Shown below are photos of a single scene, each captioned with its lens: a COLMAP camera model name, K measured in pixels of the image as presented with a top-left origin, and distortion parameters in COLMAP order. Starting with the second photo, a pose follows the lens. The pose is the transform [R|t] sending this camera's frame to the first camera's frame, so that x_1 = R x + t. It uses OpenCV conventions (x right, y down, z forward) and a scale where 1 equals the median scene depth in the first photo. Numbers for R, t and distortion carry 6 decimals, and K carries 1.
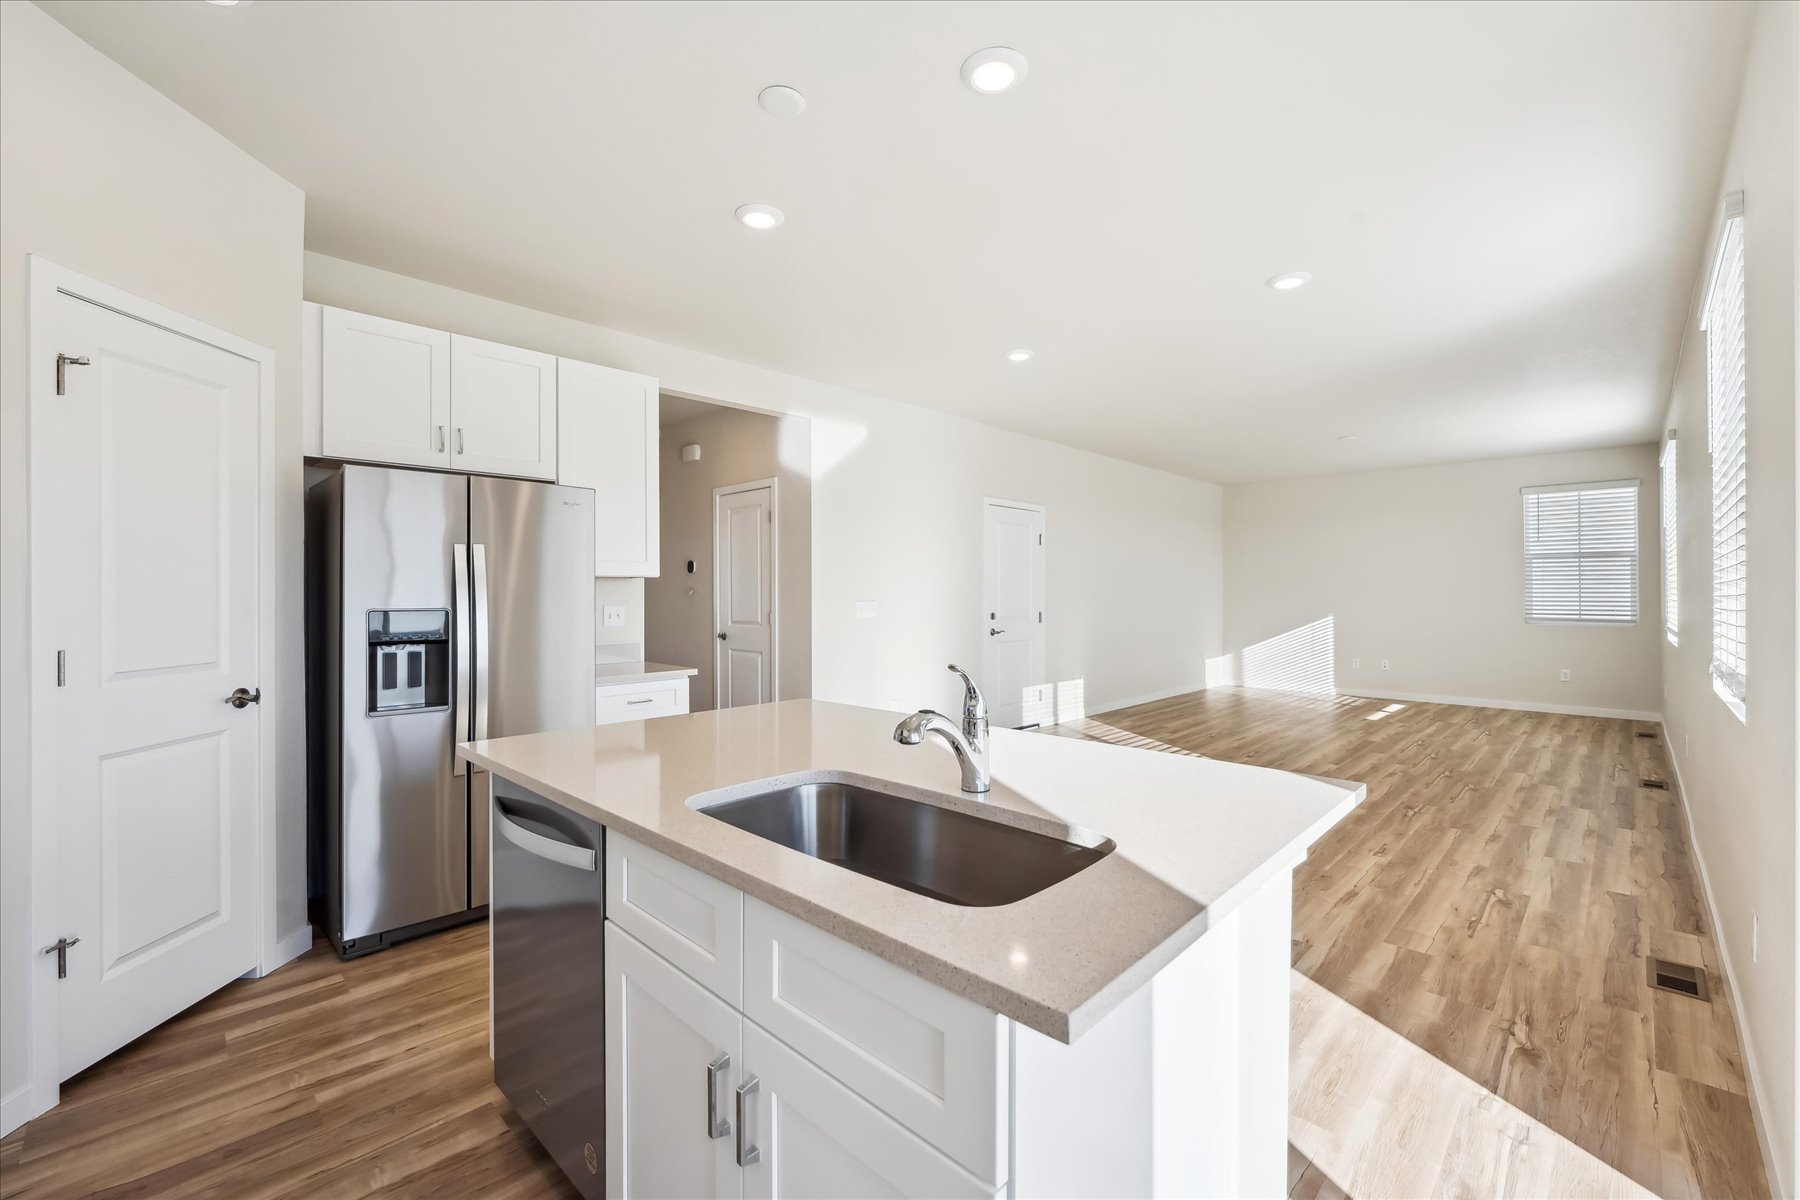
lens RADIAL K [[747.2, 0, 892.3], [0, 747.2, 590.3], [0, 0, 1]] dist [-0.002001, -0.000327]
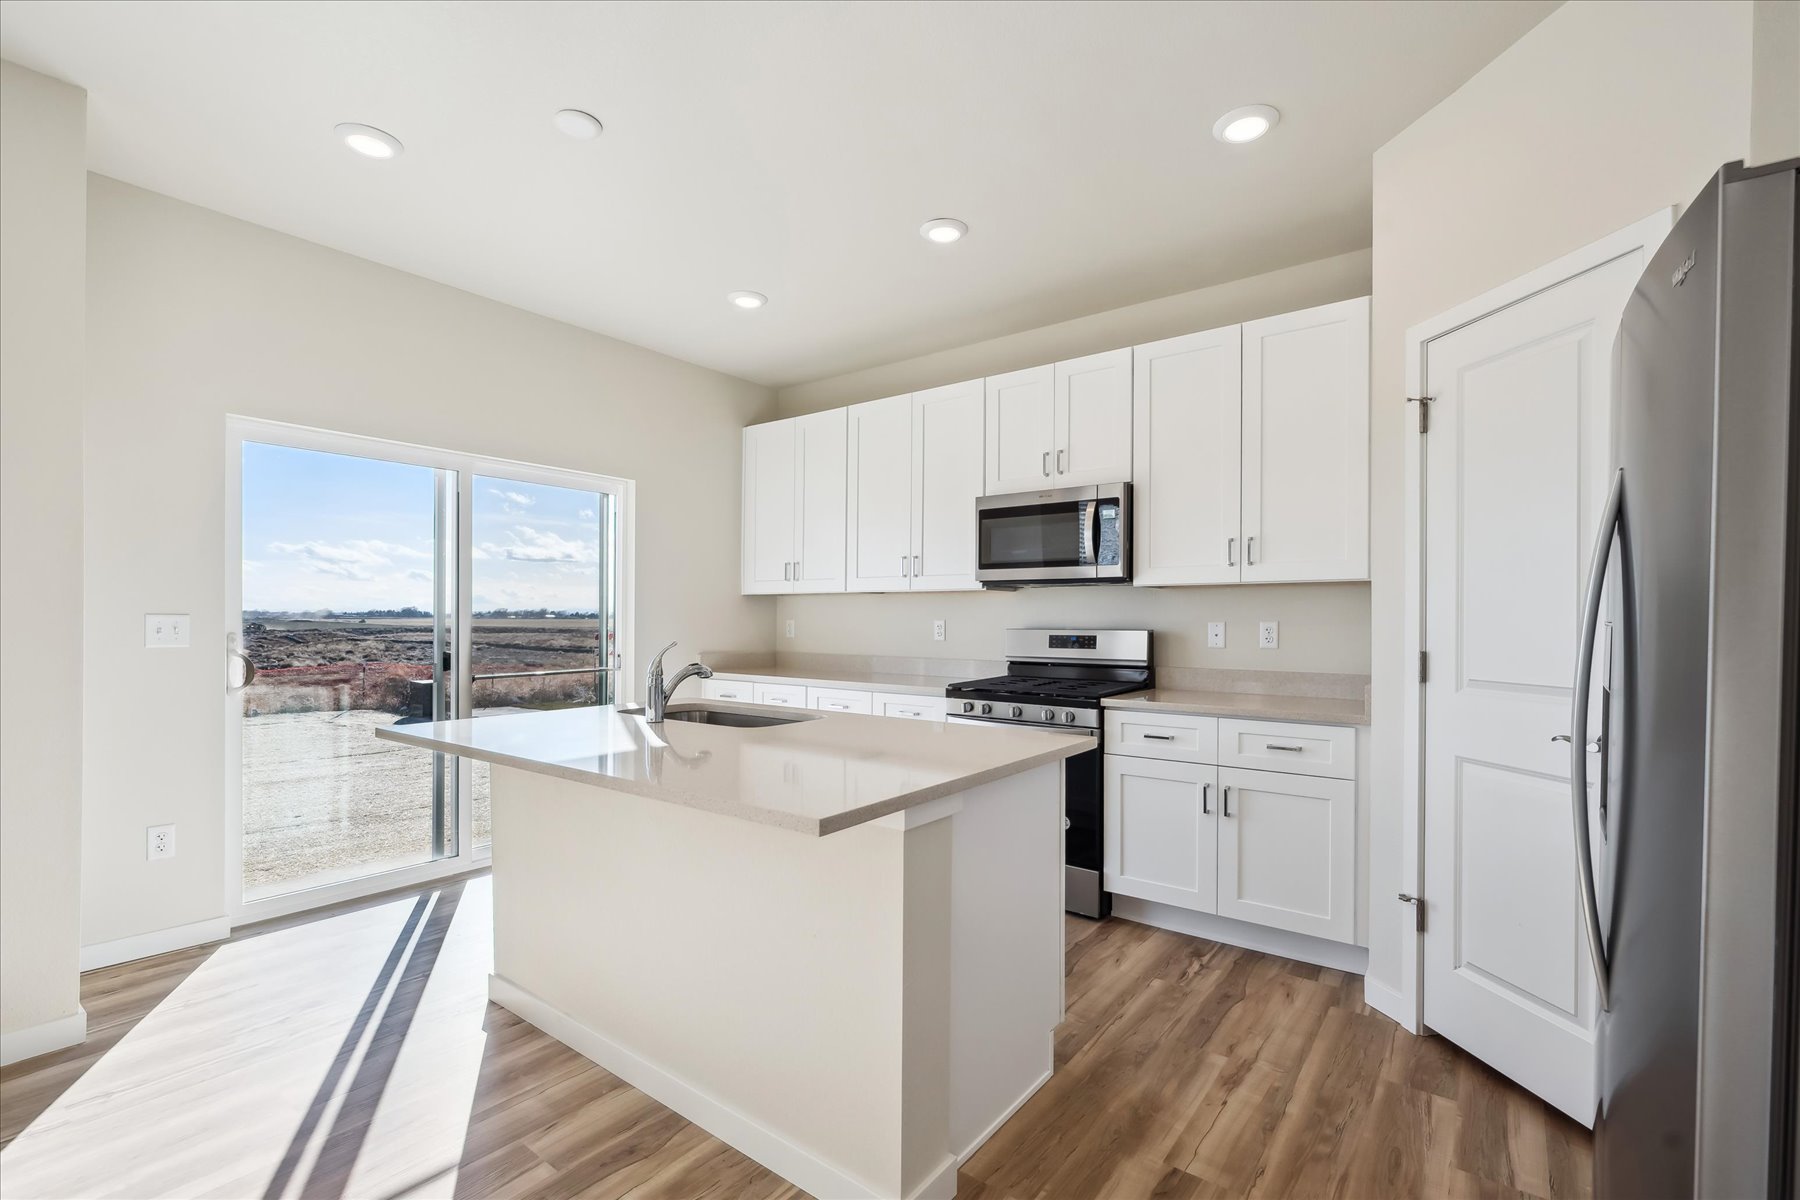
lens RADIAL K [[780.3, 0, 897.4], [0, 780.3, 627.8], [0, 0, 1]] dist [-0.006462, 0.000246]
pose [[-0.991508, -0.004312, -0.129972, -0.085303], [-0.005500, 0.999946, 0.008786, 0.022019], [0.129927, 0.009426, -0.991479, 1.258544]]
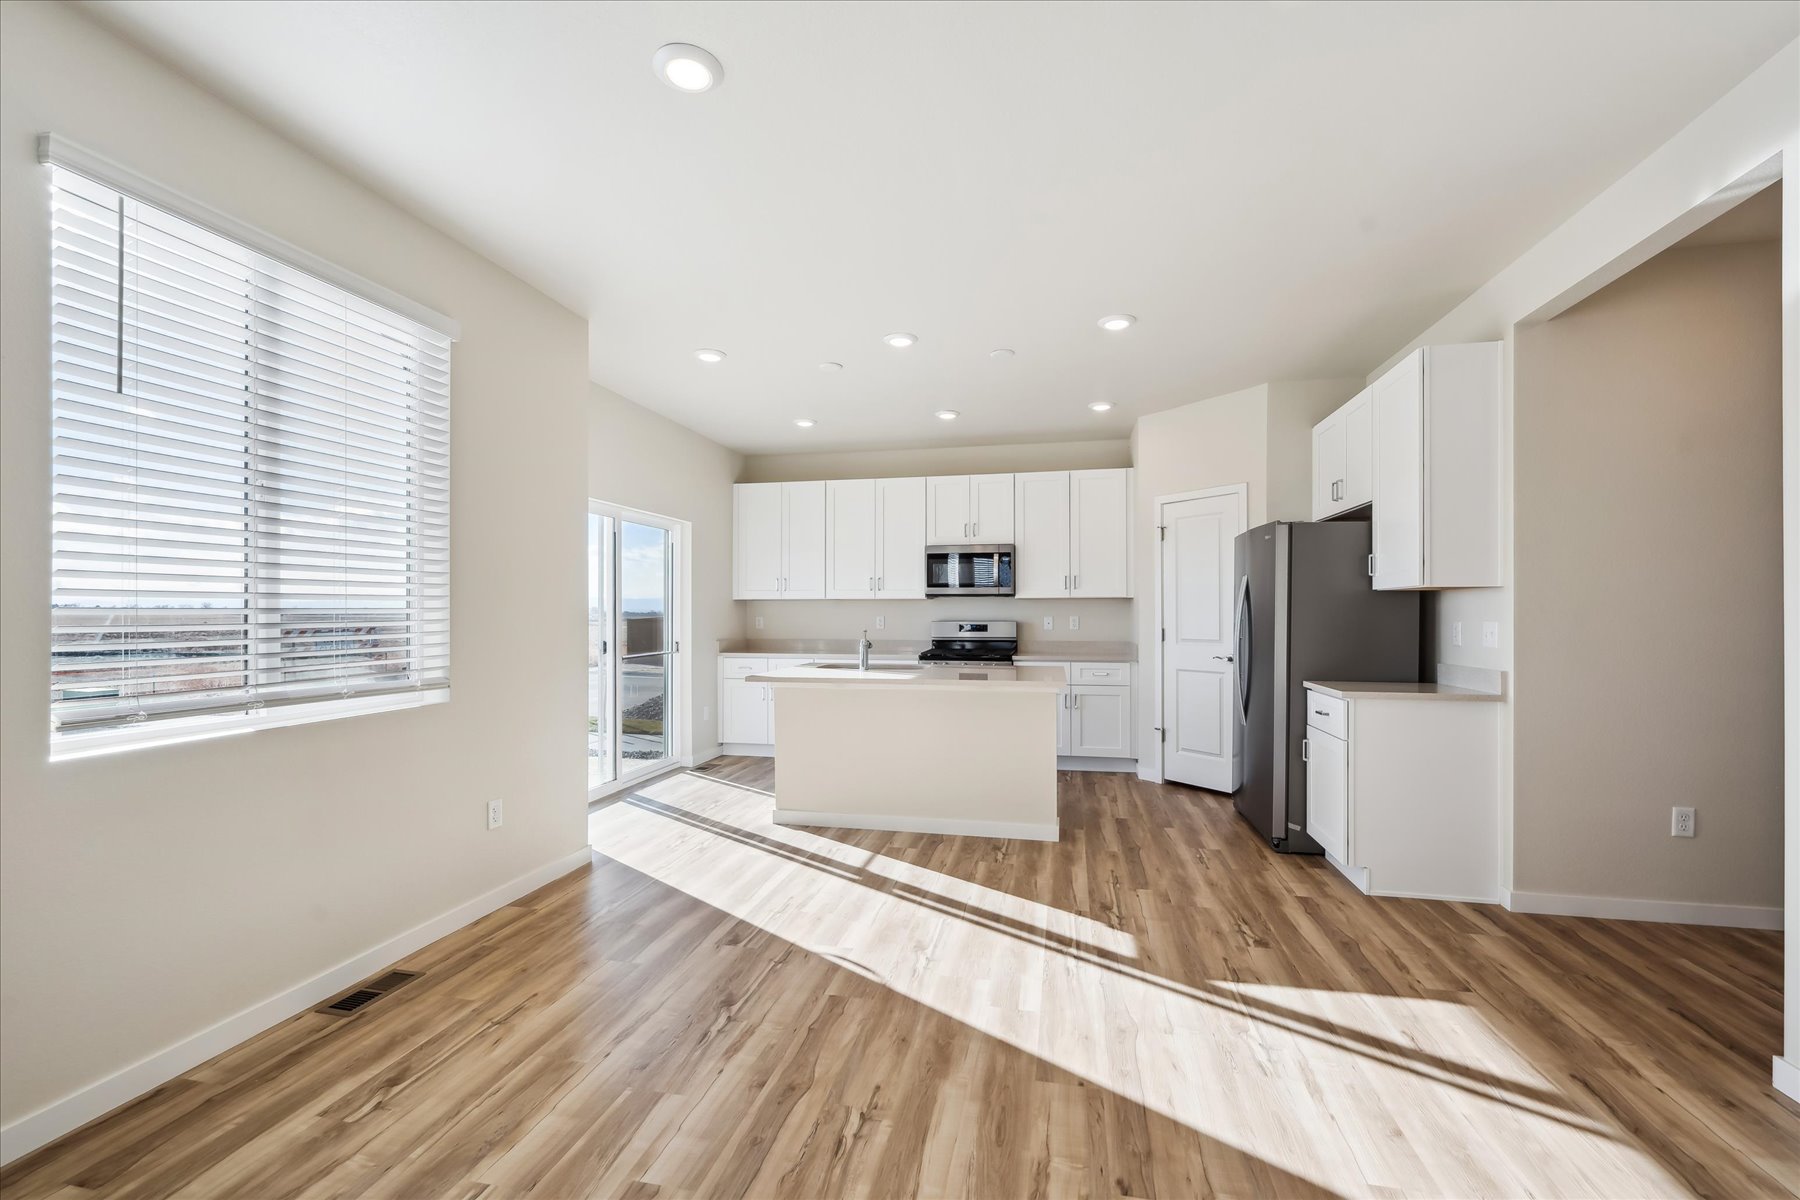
lens RADIAL K [[747.2, 0, 899.8], [0, 747.2, 613.9], [0, 0, 1]] dist [-0.002001, -0.000327]
pose [[-0.846237, 0.001629, -0.532805, 0.777183], [0.002336, 0.999997, -0.000654, 0.013936], [0.532802, -0.001798, -0.846238, 1.745874]]
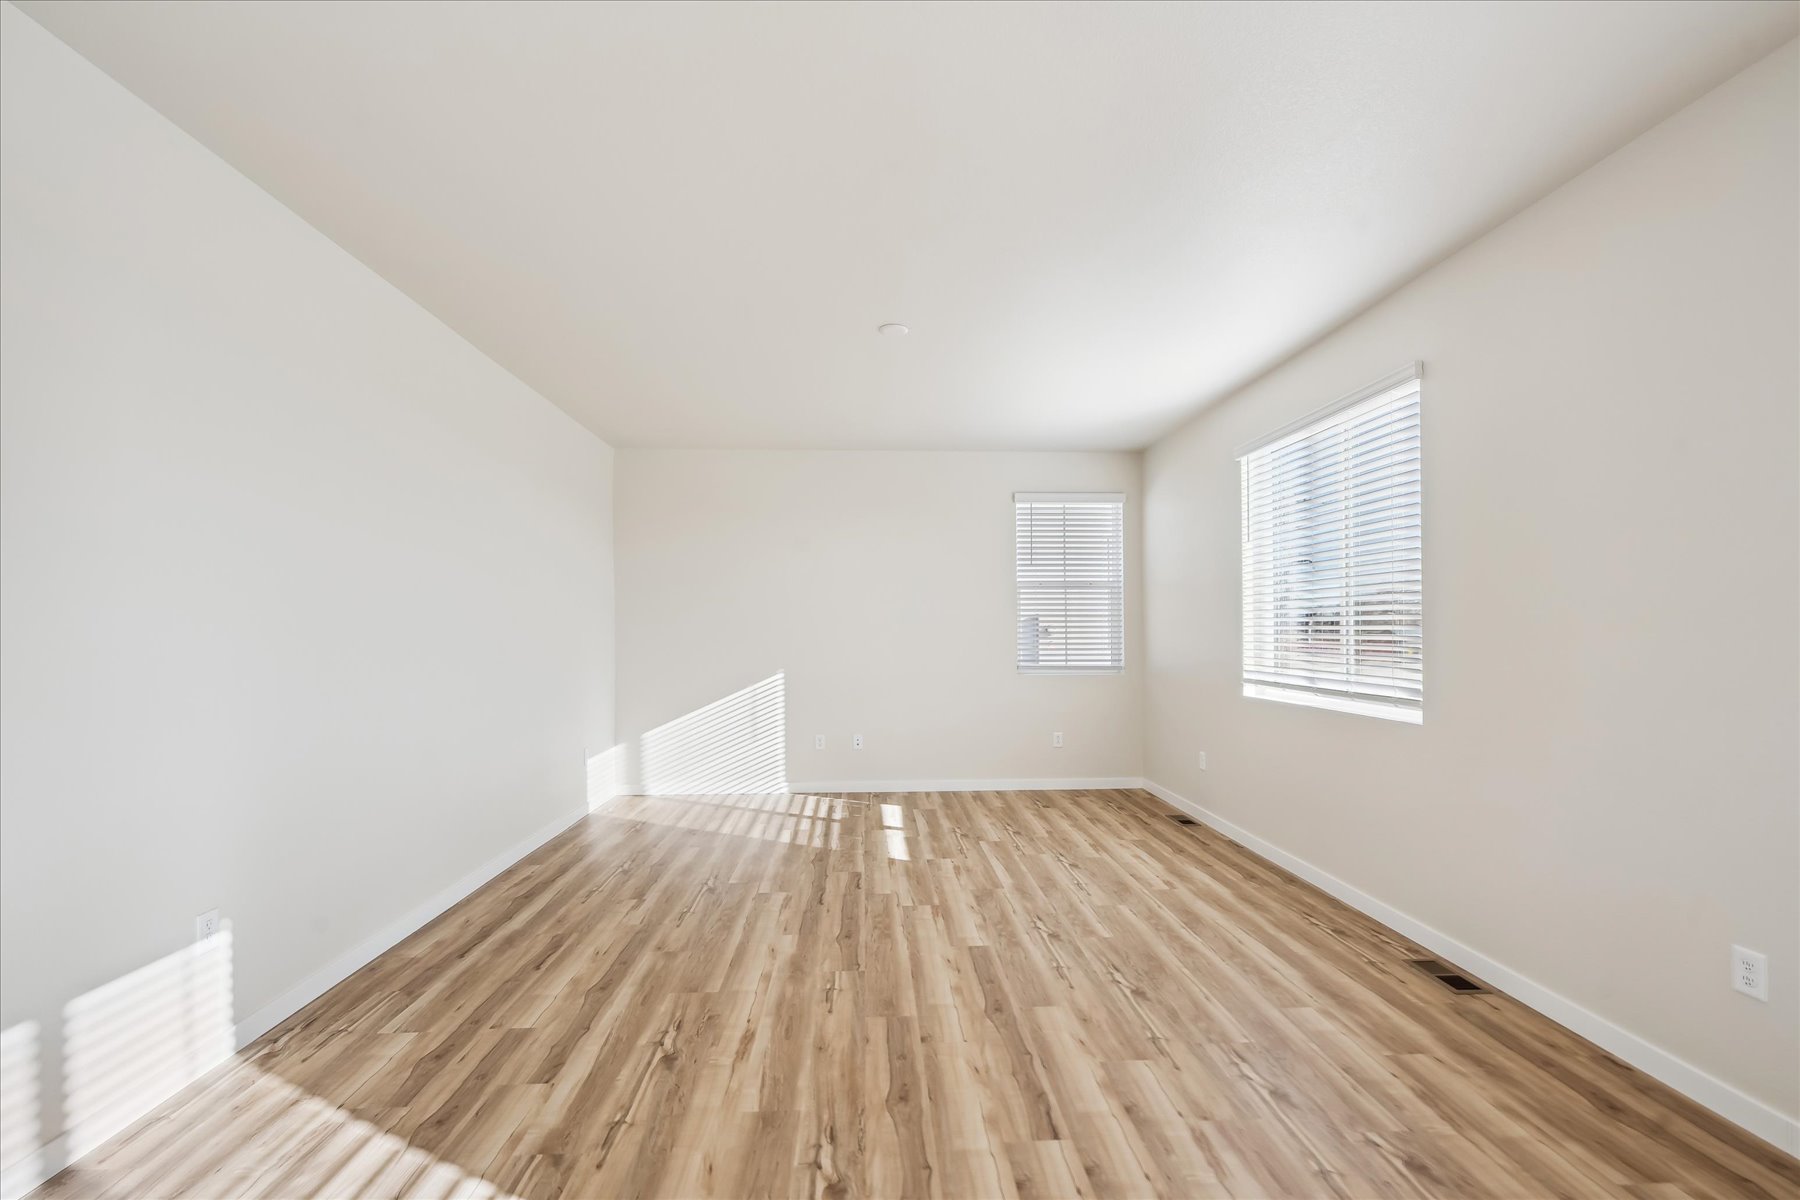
lens RADIAL K [[780.3, 0, 907.0], [0, 780.3, 615.0], [0, 0, 1]] dist [-0.006462, 0.000246]
pose [[0.670143, 0.012783, 0.742122, 0.493663], [0.000675, 0.999841, -0.017832, -0.001199], [-0.742232, 0.012451, 0.670028, 1.423376]]
